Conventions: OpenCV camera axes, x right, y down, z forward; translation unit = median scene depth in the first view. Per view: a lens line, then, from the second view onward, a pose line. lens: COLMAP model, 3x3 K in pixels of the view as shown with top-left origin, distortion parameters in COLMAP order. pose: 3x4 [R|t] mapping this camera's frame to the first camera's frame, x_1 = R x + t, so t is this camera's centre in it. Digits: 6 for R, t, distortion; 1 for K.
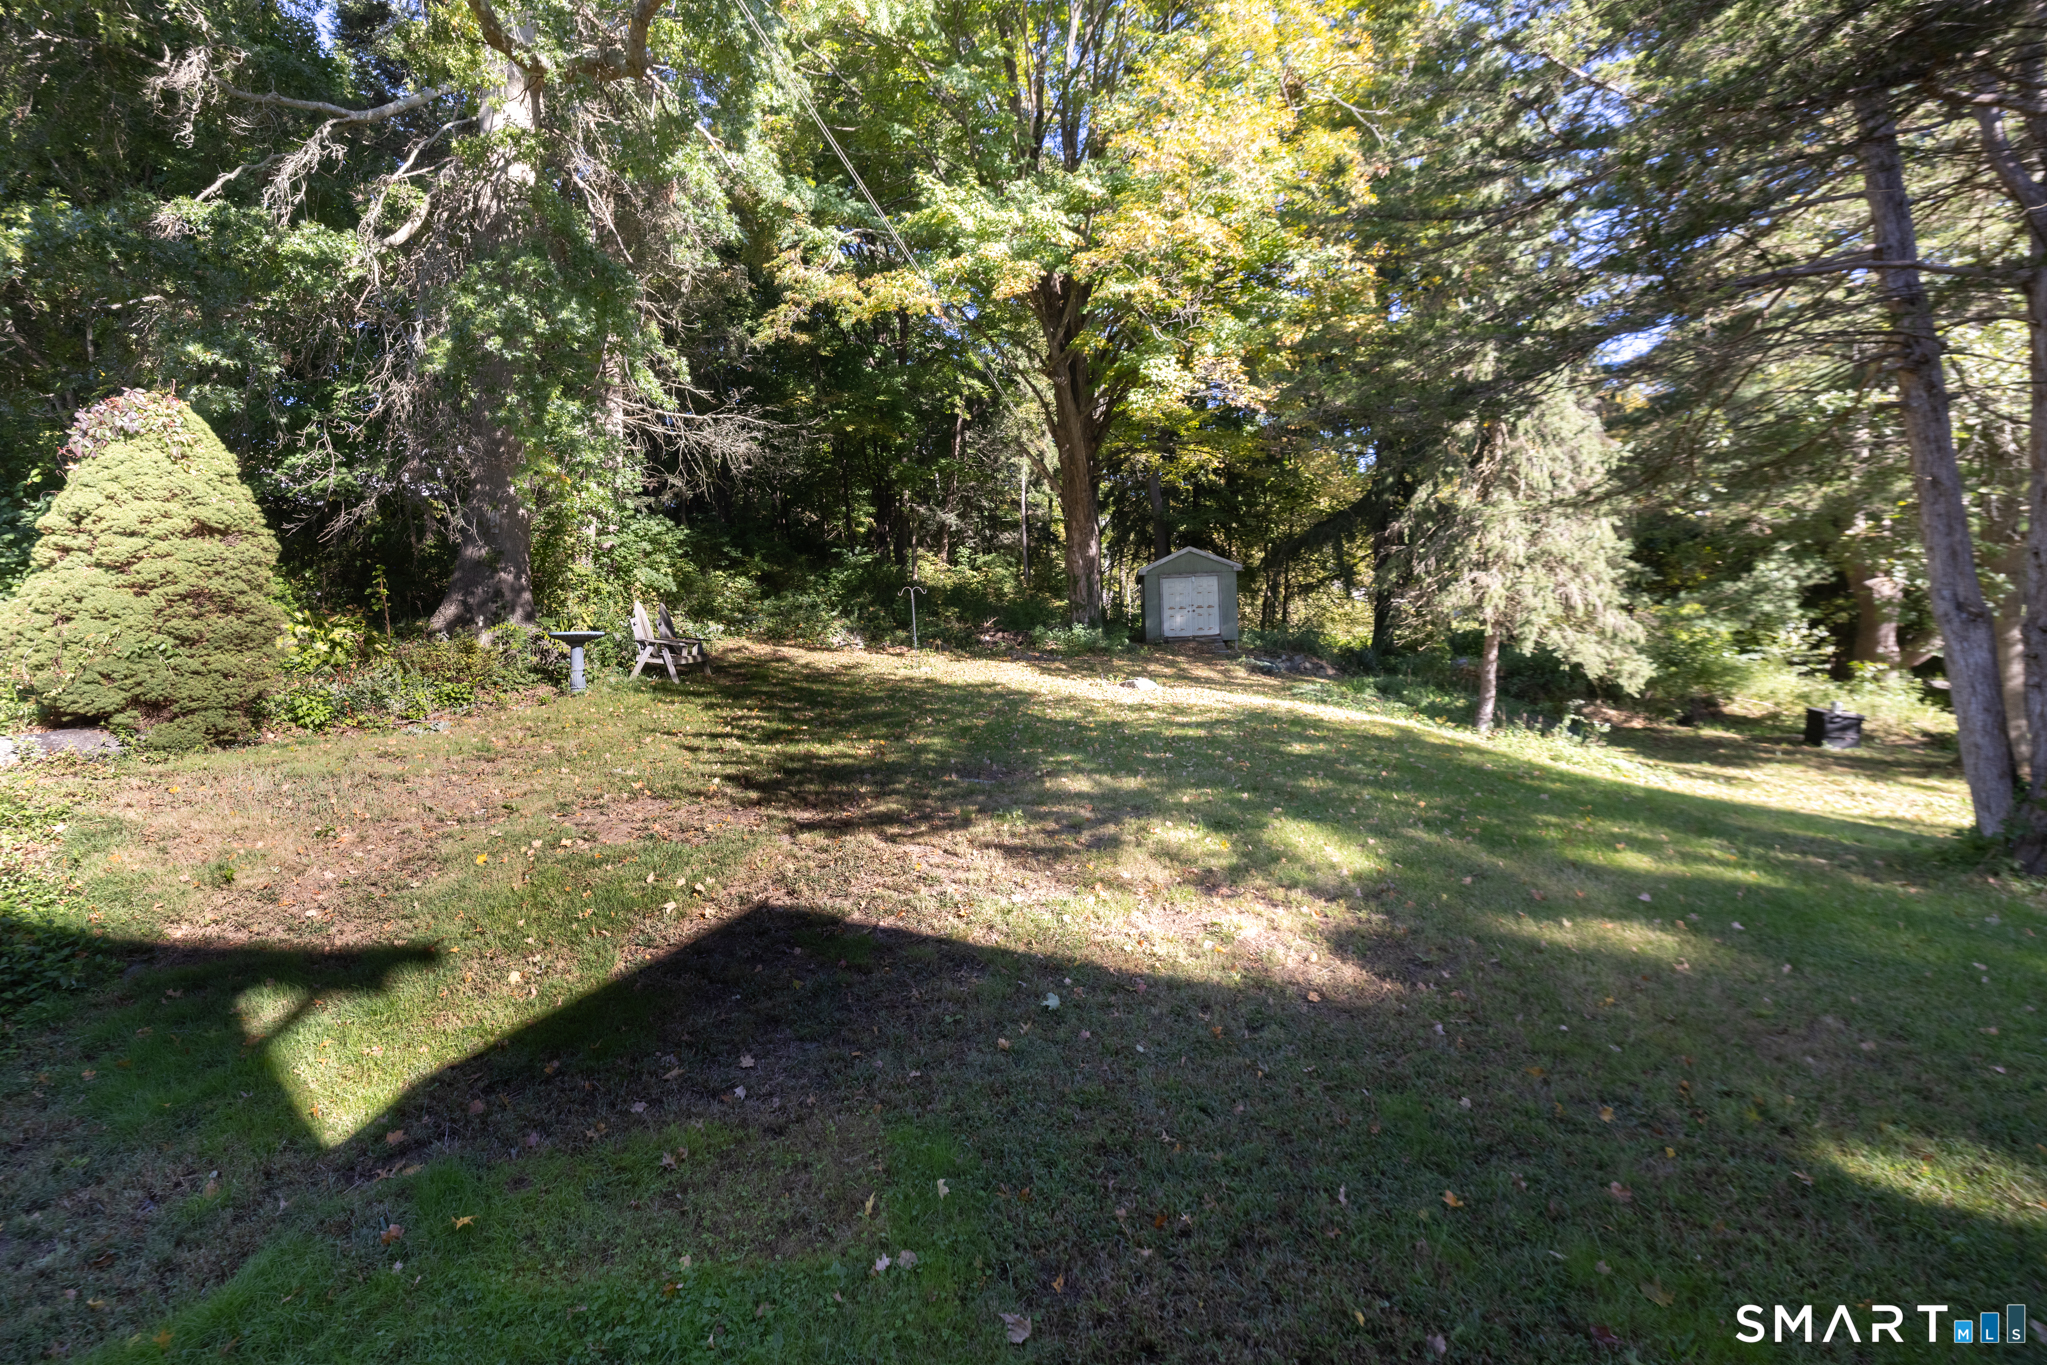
lens RADIAL K [[854.0, 0, 993.0], [0, 854.0, 634.1], [0, 0, 1]] dist [-0.002961, -0.000116]
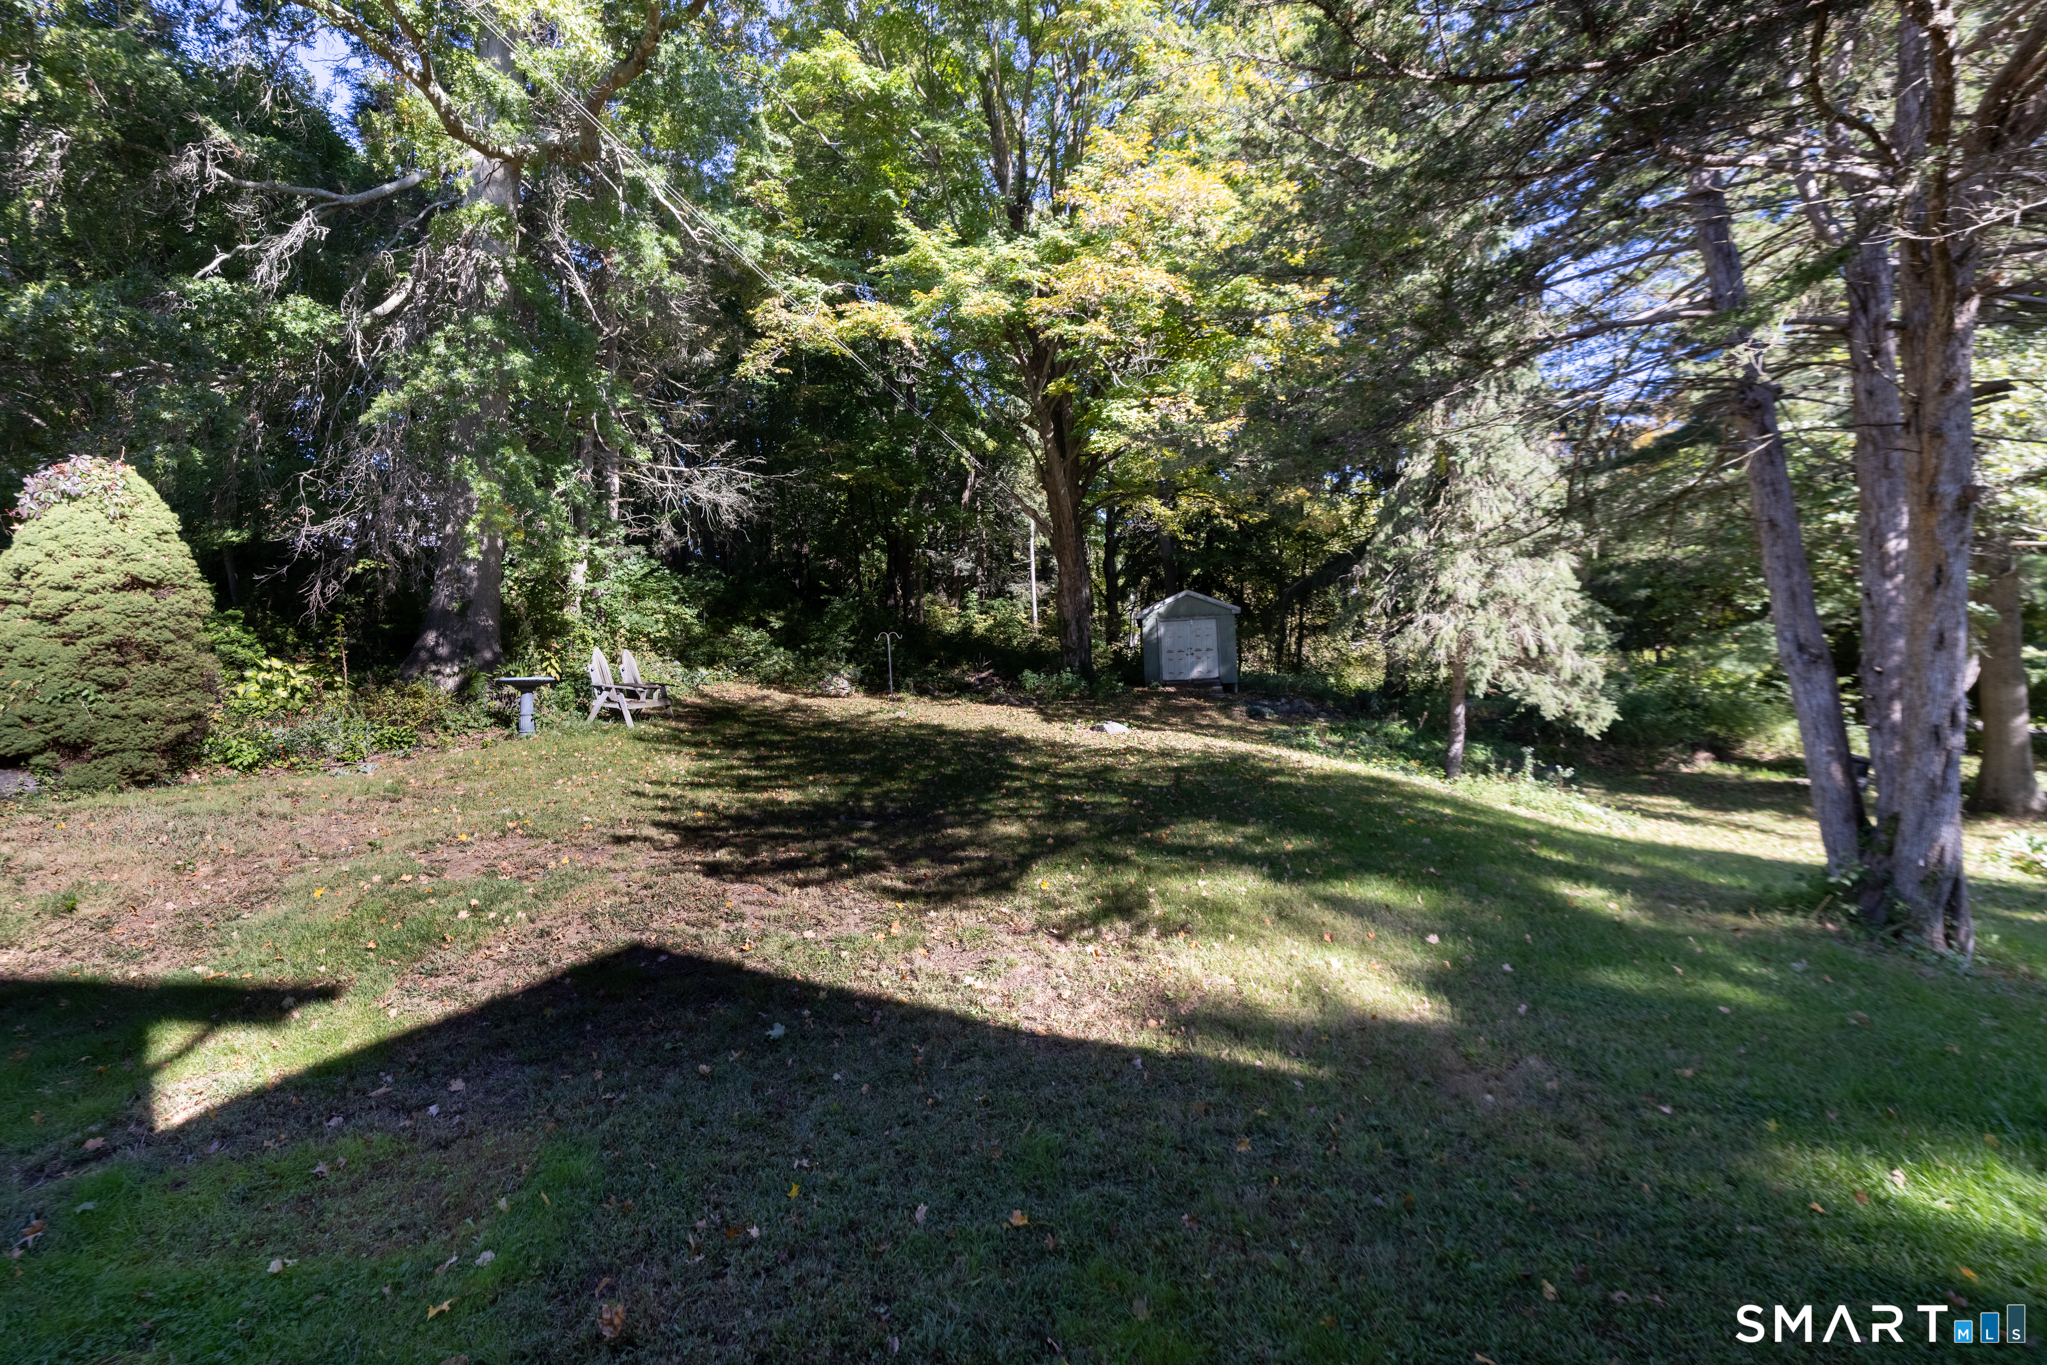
lens RADIAL K [[854.0, 0, 993.0], [0, 854.0, 634.1], [0, 0, 1]] dist [-0.002961, -0.000116]
pose [[0.999145, -0.005892, -0.040923, 0.150917], [0.003757, 0.998638, -0.052041, 0.000983], [0.041173, 0.051843, 0.997806, -0.020150]]
